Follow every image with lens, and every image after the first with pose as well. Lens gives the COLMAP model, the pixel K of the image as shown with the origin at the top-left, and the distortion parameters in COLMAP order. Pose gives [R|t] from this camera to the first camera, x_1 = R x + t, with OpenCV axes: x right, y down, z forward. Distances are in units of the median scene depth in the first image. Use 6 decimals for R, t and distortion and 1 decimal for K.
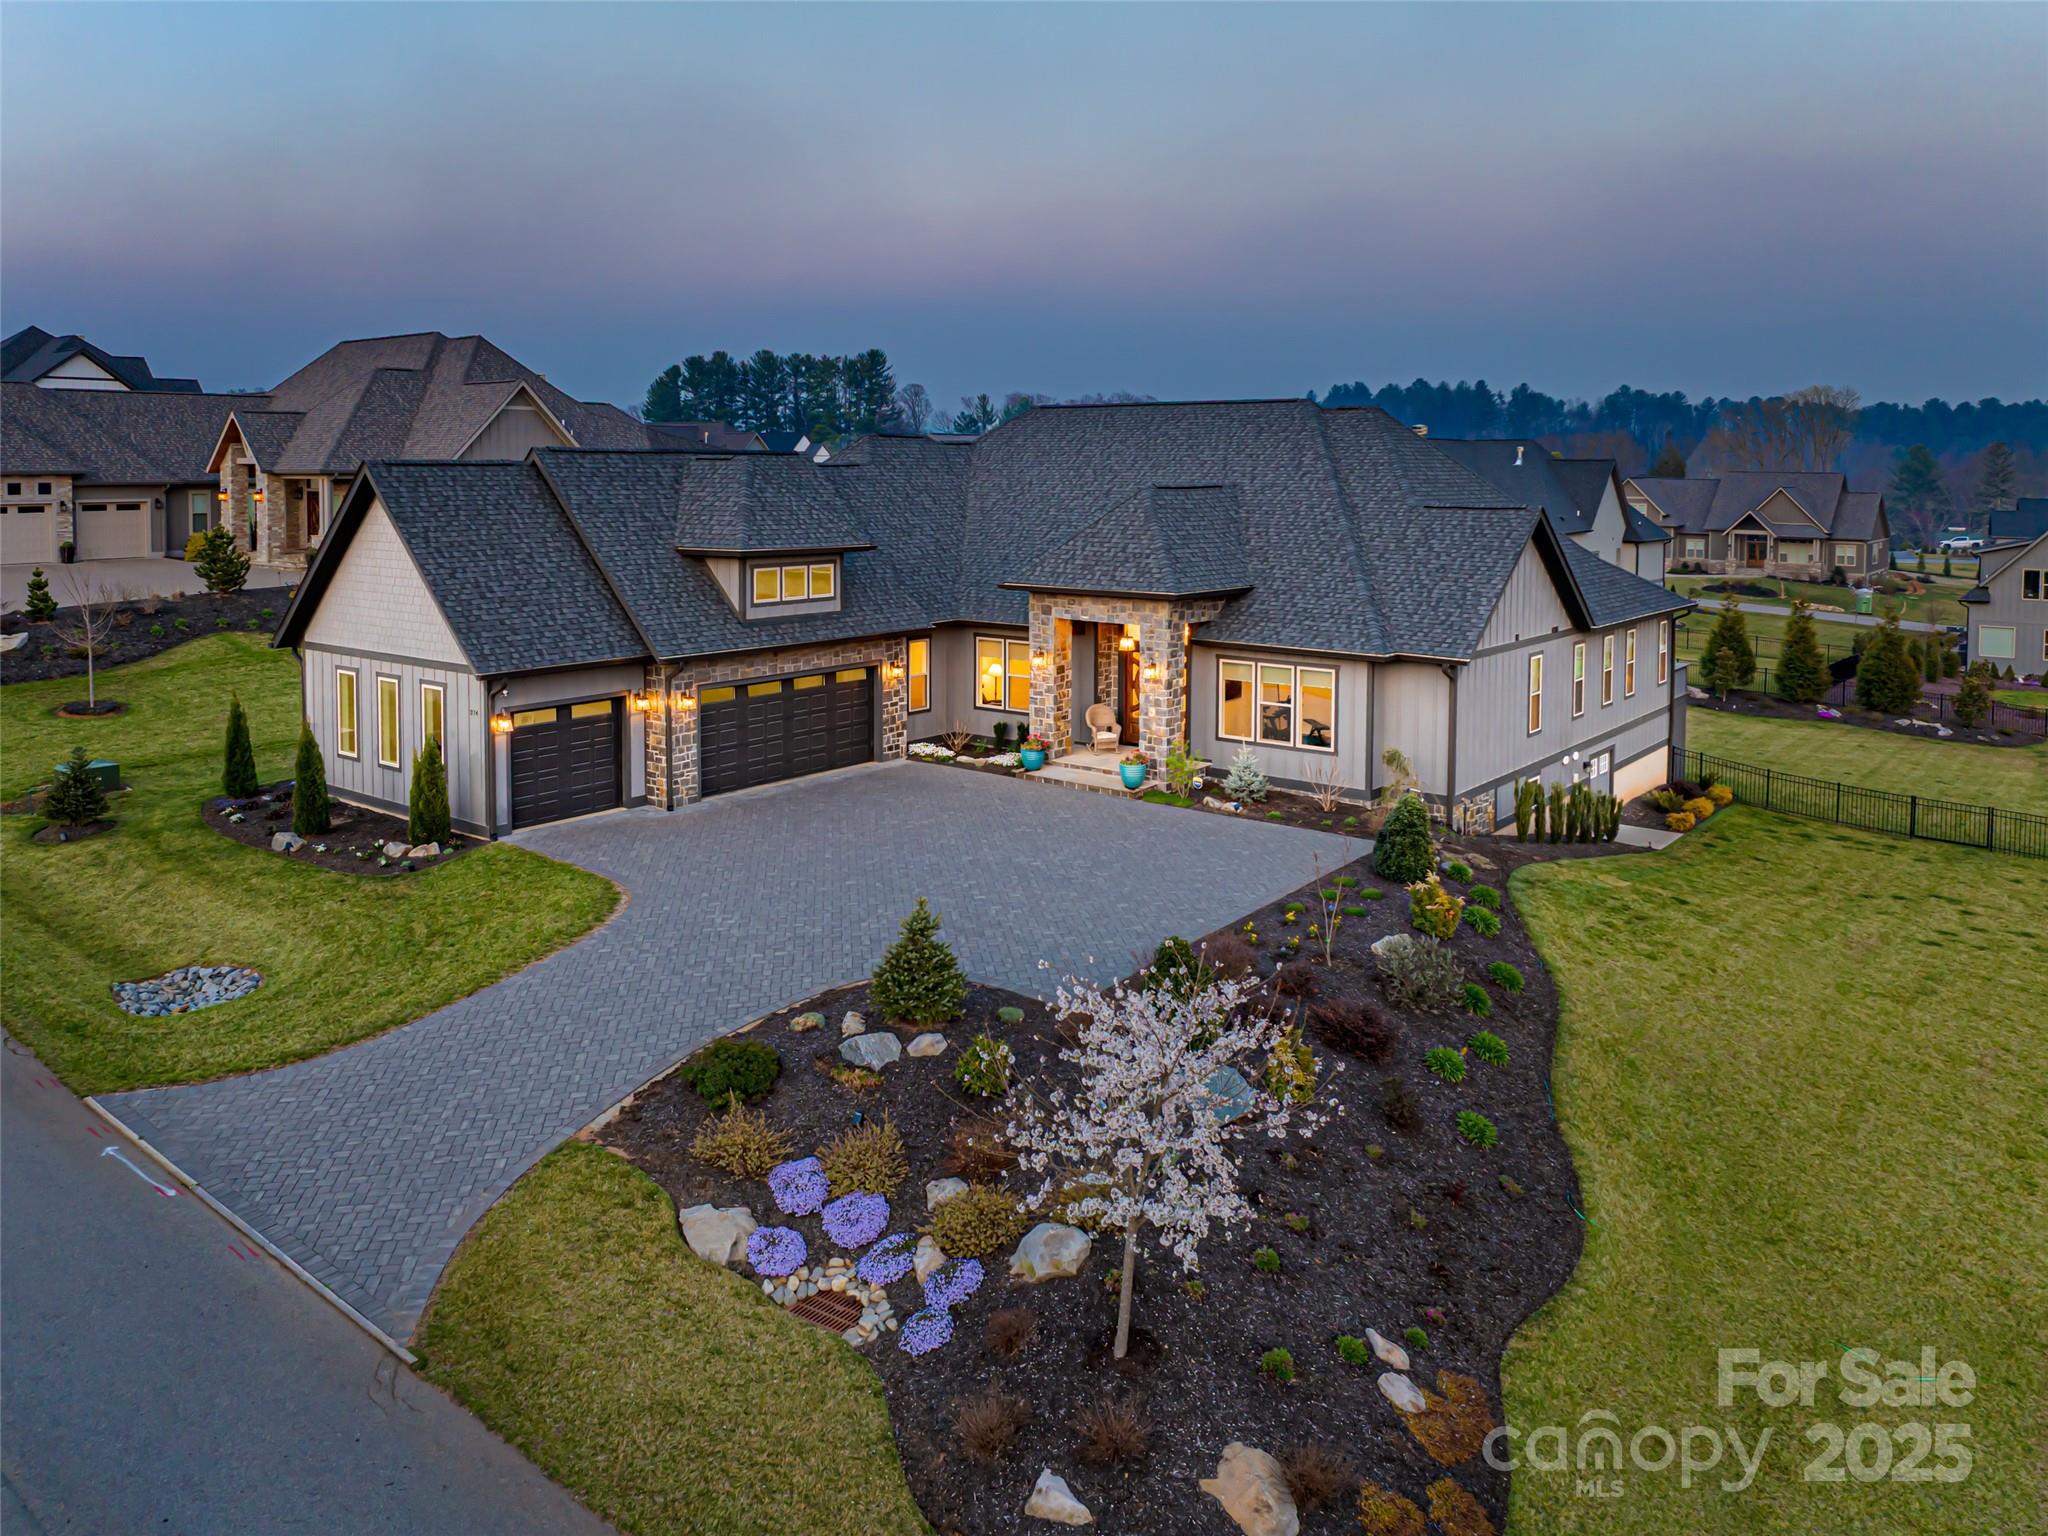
lens RADIAL K [[1610.3, 0, 1105.8], [0, 1610.3, 535.9], [0, 0, 1]] dist [-0.050220, -0.005473]
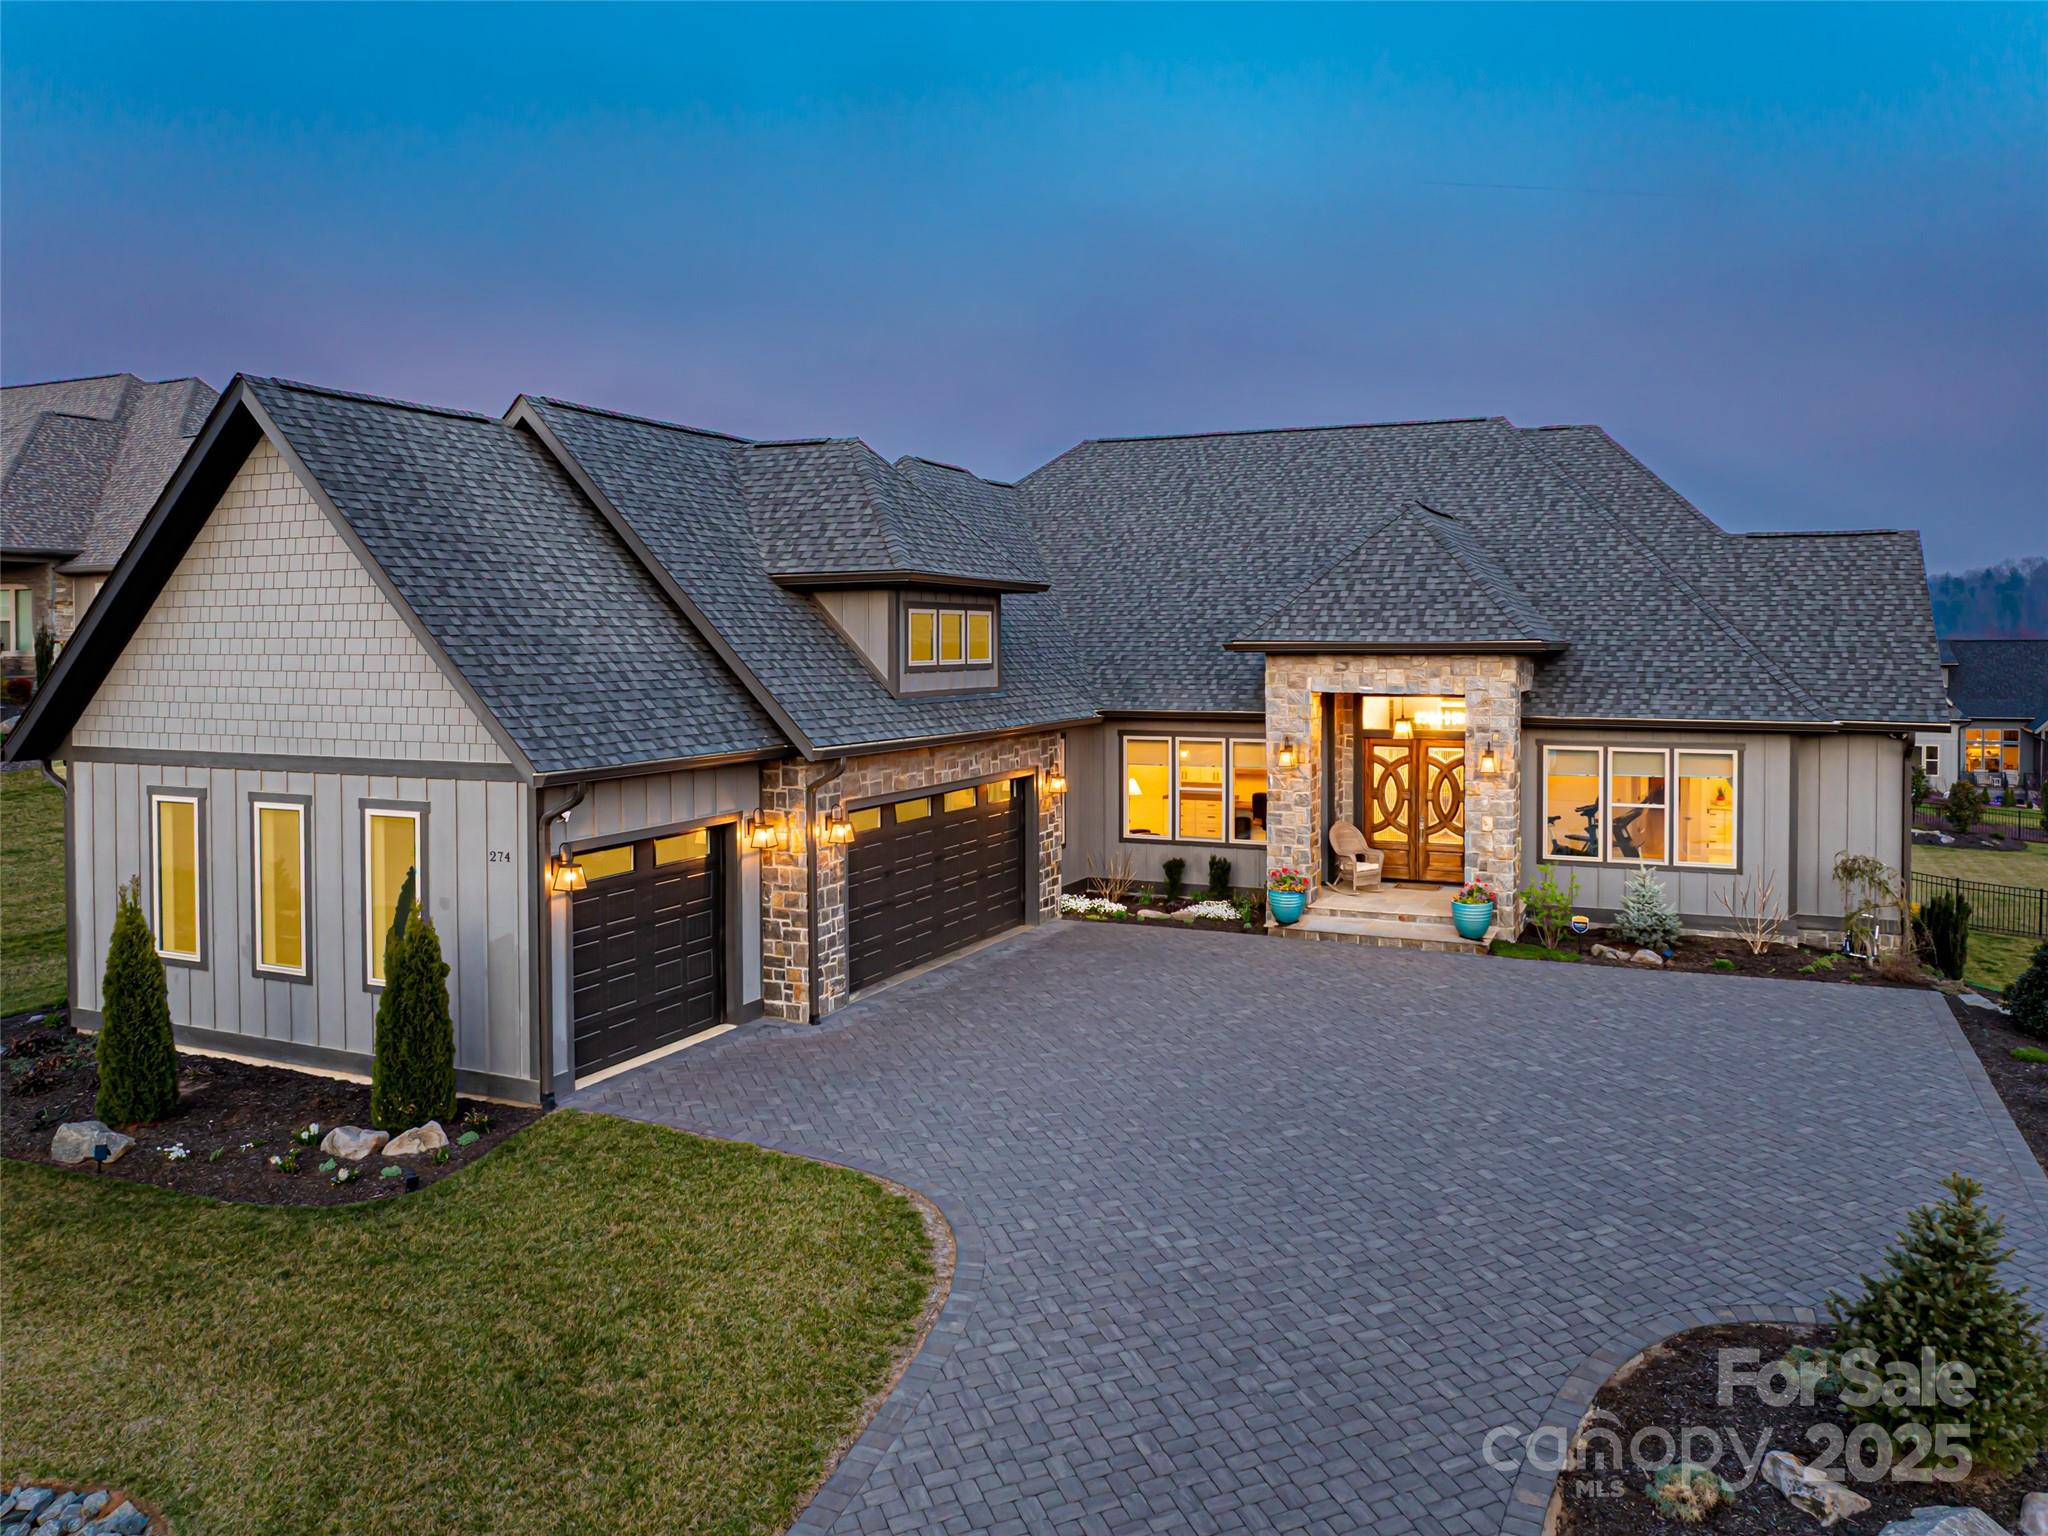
lens RADIAL K [[1585.2, 0, 1139.3], [0, 1585.2, 658.3], [0, 0, 1]] dist [-0.048276, 0.004696]
pose [[0.970121, -0.013599, 0.242240, -0.293728], [0.021244, 0.999354, -0.028978, 0.061257], [-0.241689, 0.033258, 0.969784, 0.427513]]
